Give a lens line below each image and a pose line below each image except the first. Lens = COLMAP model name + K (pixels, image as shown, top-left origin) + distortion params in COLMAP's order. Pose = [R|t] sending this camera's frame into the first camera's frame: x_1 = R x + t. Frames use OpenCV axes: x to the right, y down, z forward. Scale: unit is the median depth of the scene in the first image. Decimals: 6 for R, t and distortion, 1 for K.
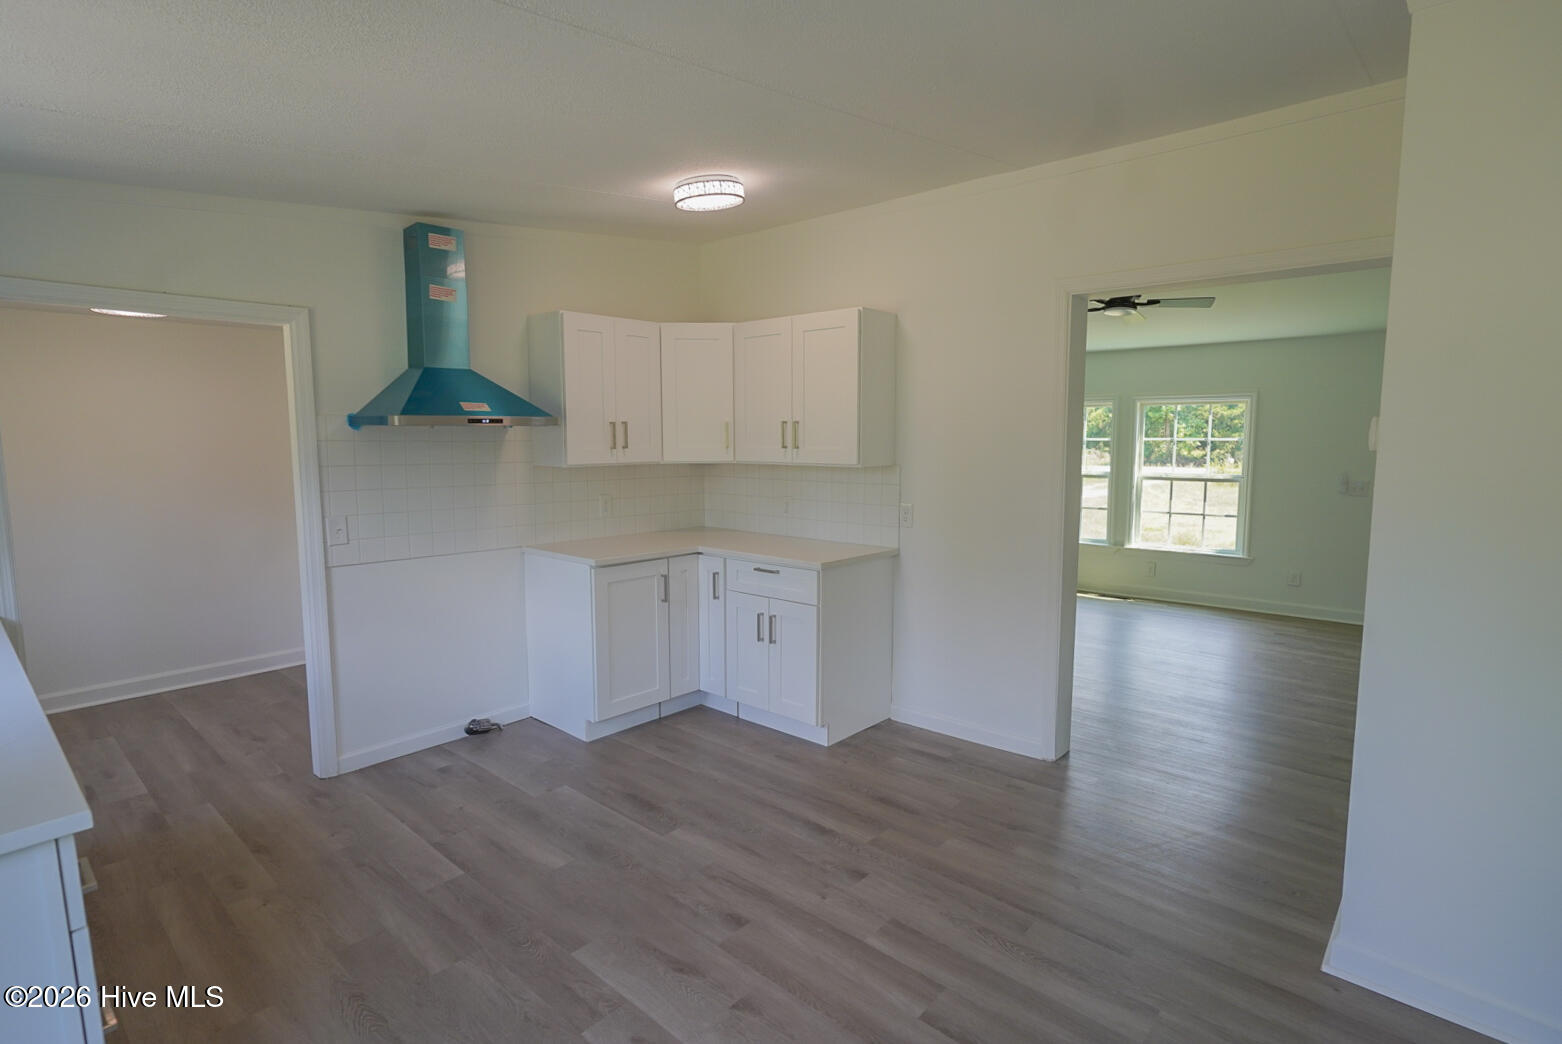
lens RADIAL K [[770.2, 0, 787.6], [0, 770.2, 529.5], [0, 0, 1]] dist [-0.002162, 0.002661]
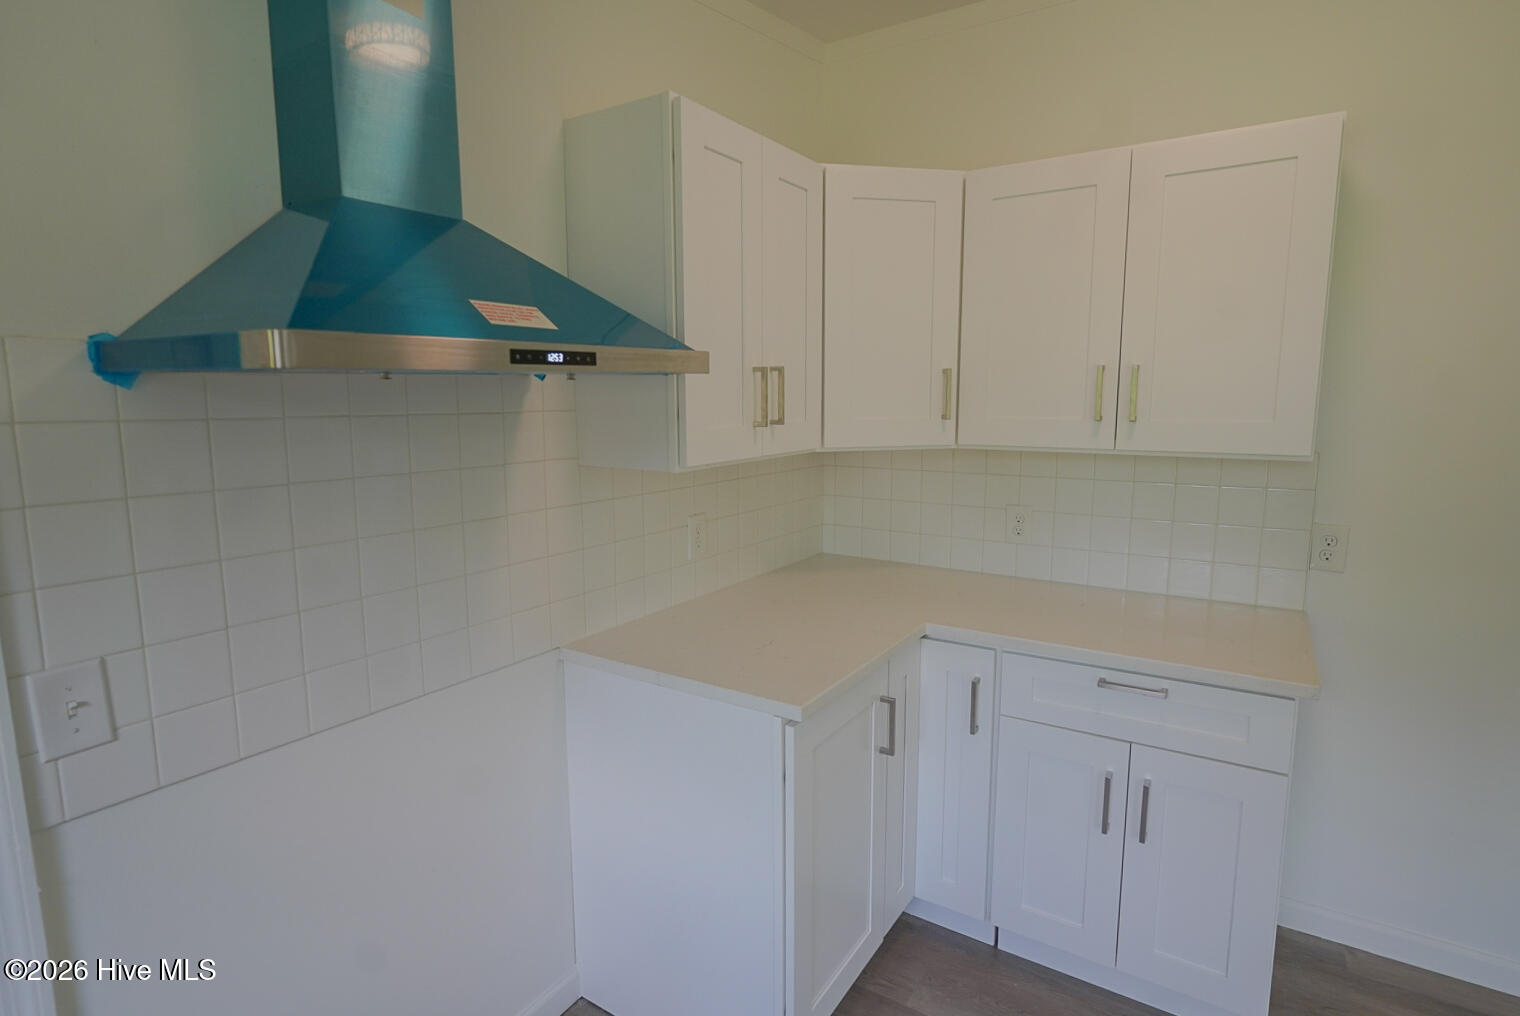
lens RADIAL K [[749.5, 0, 750.8], [0, 749.5, 509.6], [0, 0, 1]] dist [-0.002162, 0.002661]
pose [[0.988816, -0.029272, 0.146243, -0.315116], [0.024829, 0.999176, 0.032119, -0.073740], [-0.147063, -0.028128, 0.988727, 0.587329]]
